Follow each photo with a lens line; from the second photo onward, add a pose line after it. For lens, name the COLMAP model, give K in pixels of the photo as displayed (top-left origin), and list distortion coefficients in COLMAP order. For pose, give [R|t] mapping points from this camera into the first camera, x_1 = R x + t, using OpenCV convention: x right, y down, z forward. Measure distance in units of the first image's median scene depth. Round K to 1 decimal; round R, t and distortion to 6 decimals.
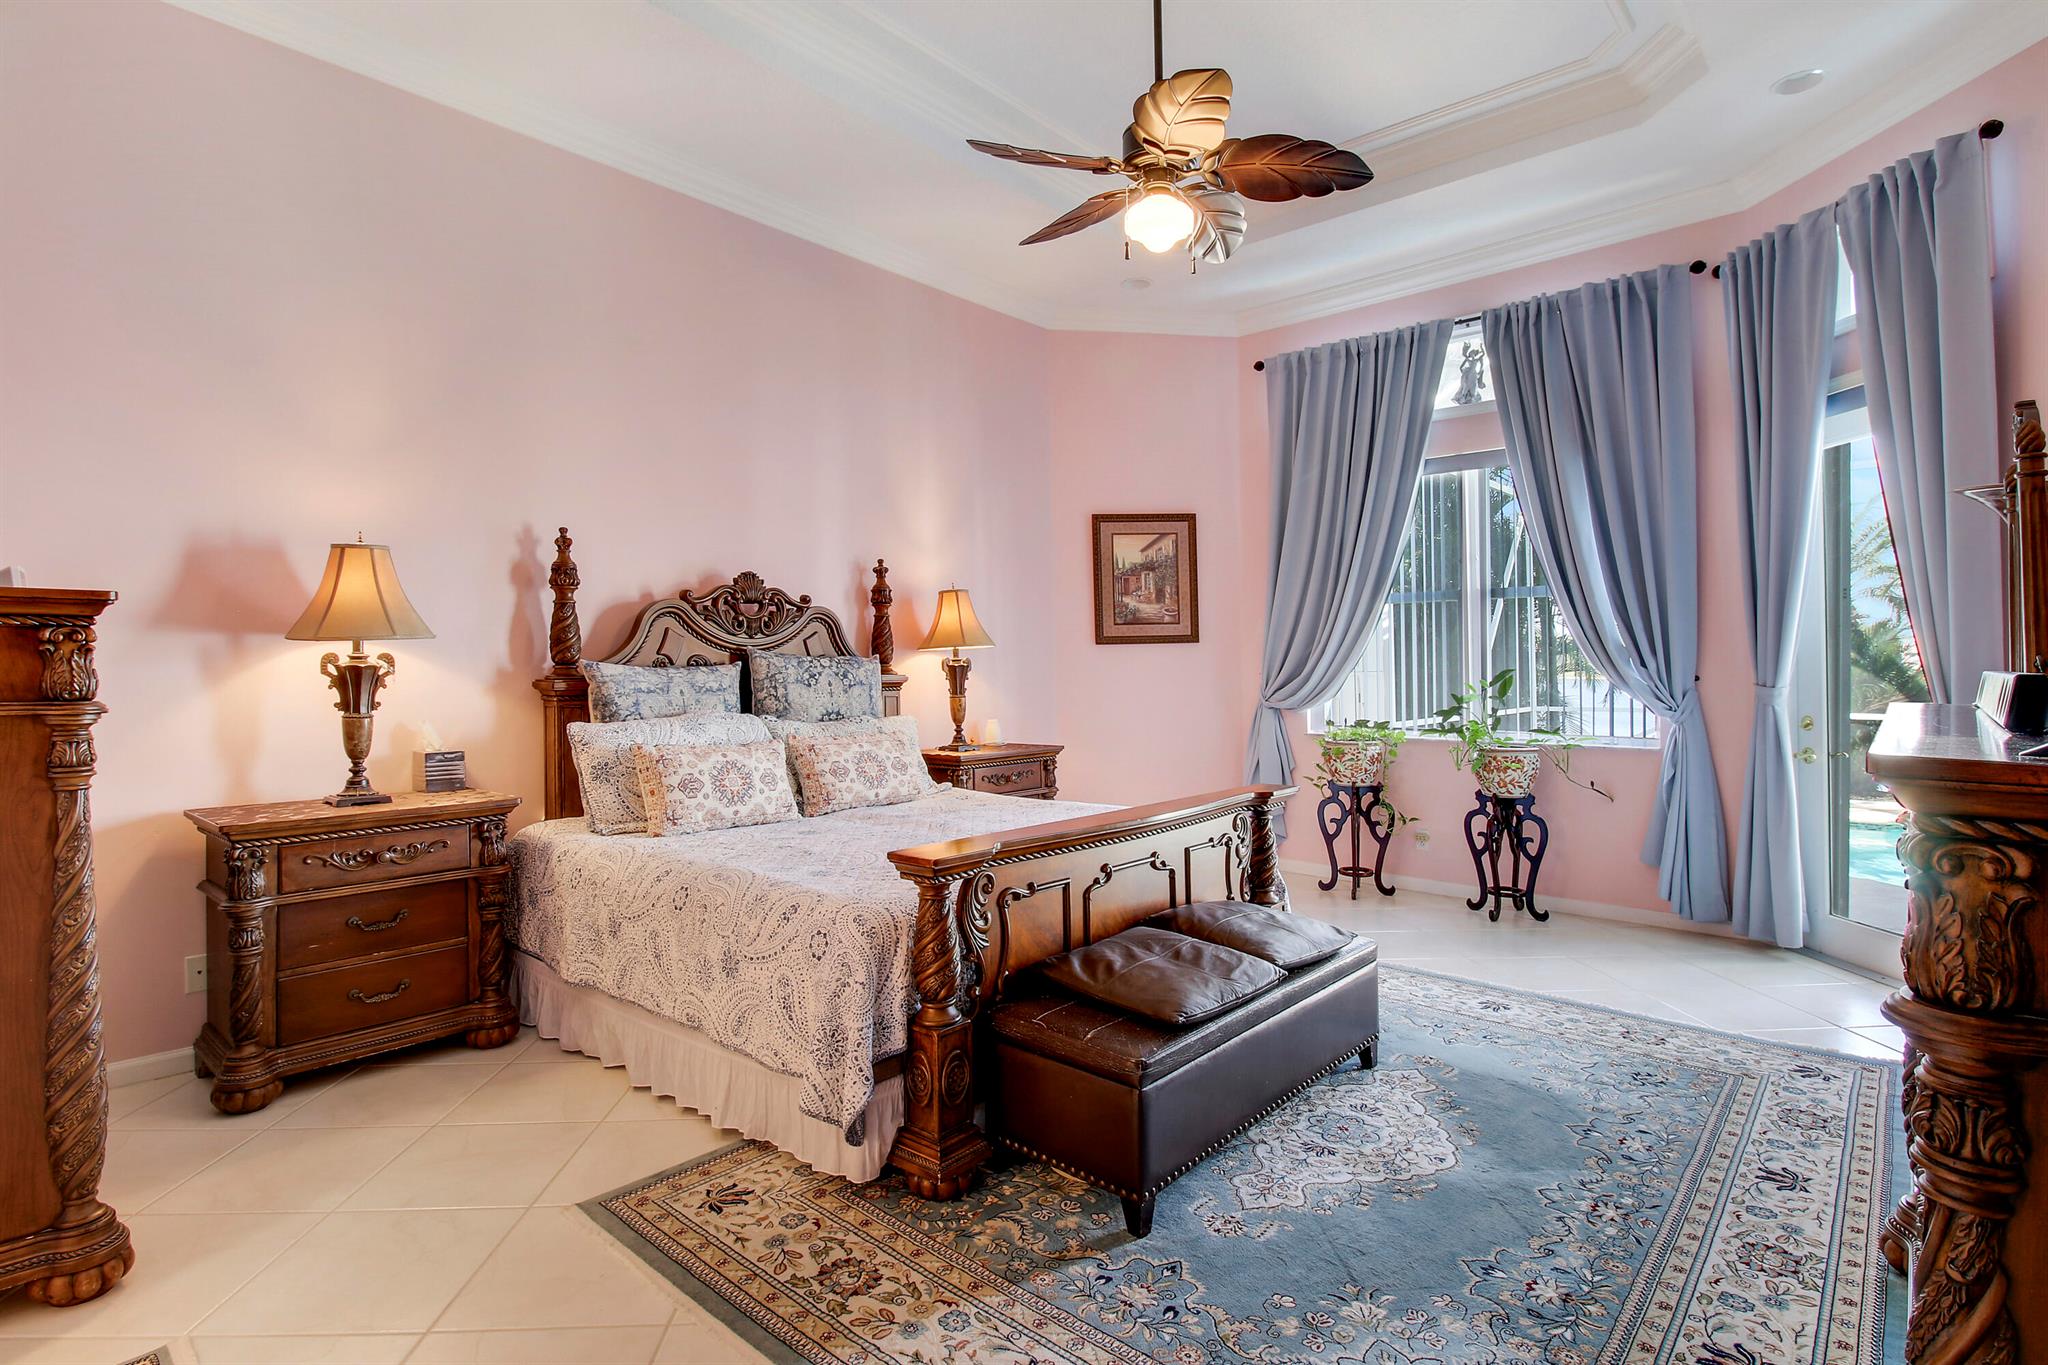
lens RADIAL K [[970.3, 0, 1015.3], [0, 970.3, 668.0], [0, 0, 1]] dist [0.003410, -0.013924]
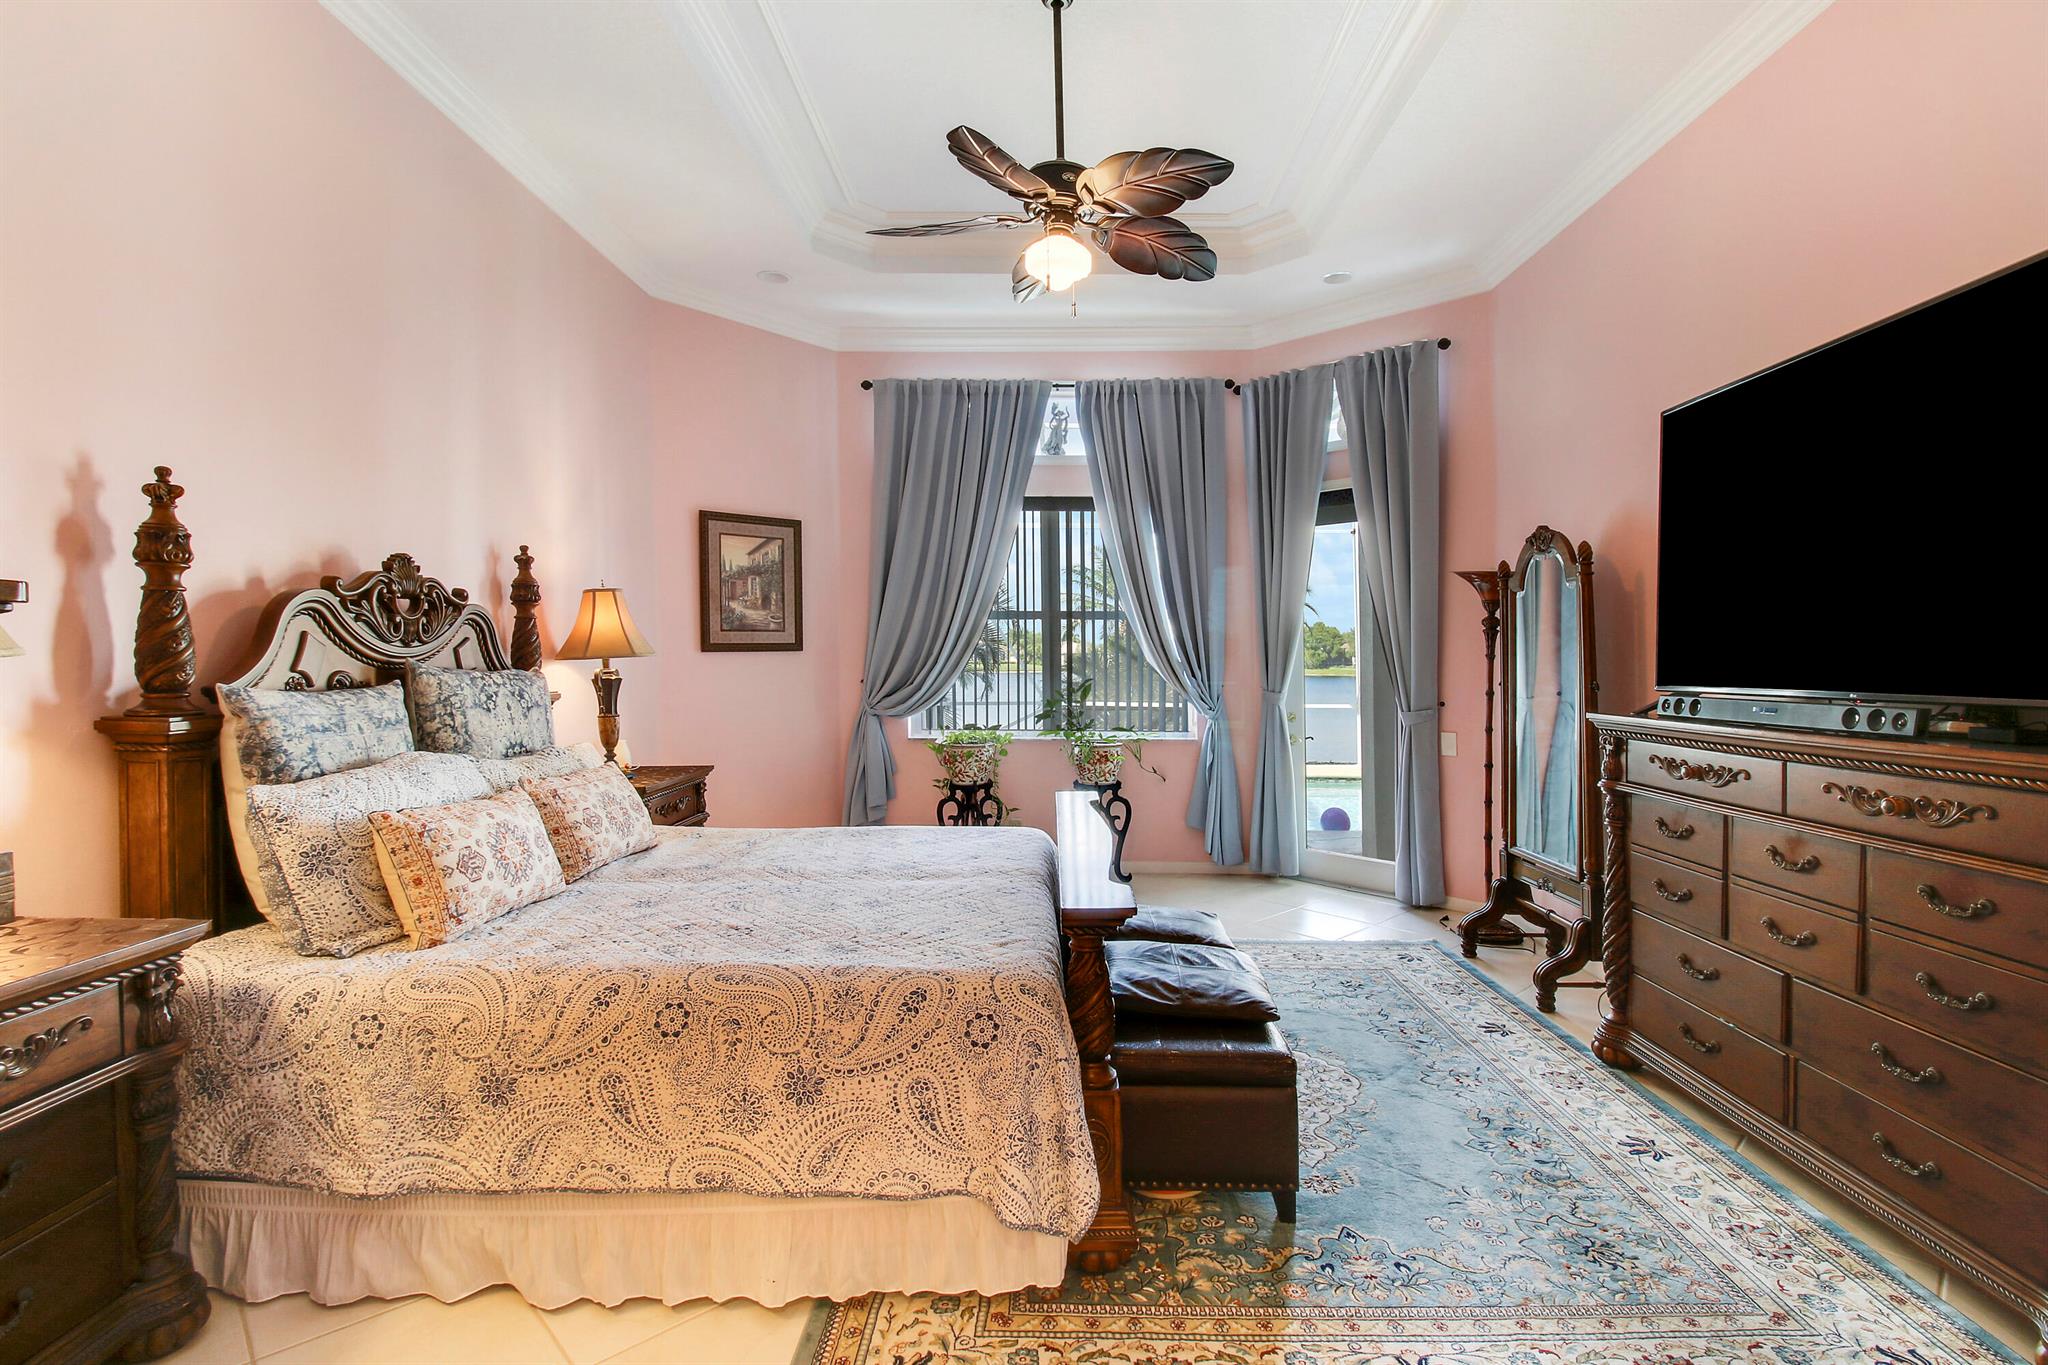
lens RADIAL K [[940.3, 0, 1023.2], [0, 940.3, 652.3], [0, 0, 1]] dist [-0.000576, -0.012458]
pose [[0.768153, 0.010544, 0.640180, -0.371707], [-0.002788, 0.999910, -0.013124, -0.019119], [-0.640261, 0.008296, 0.768113, 0.177959]]
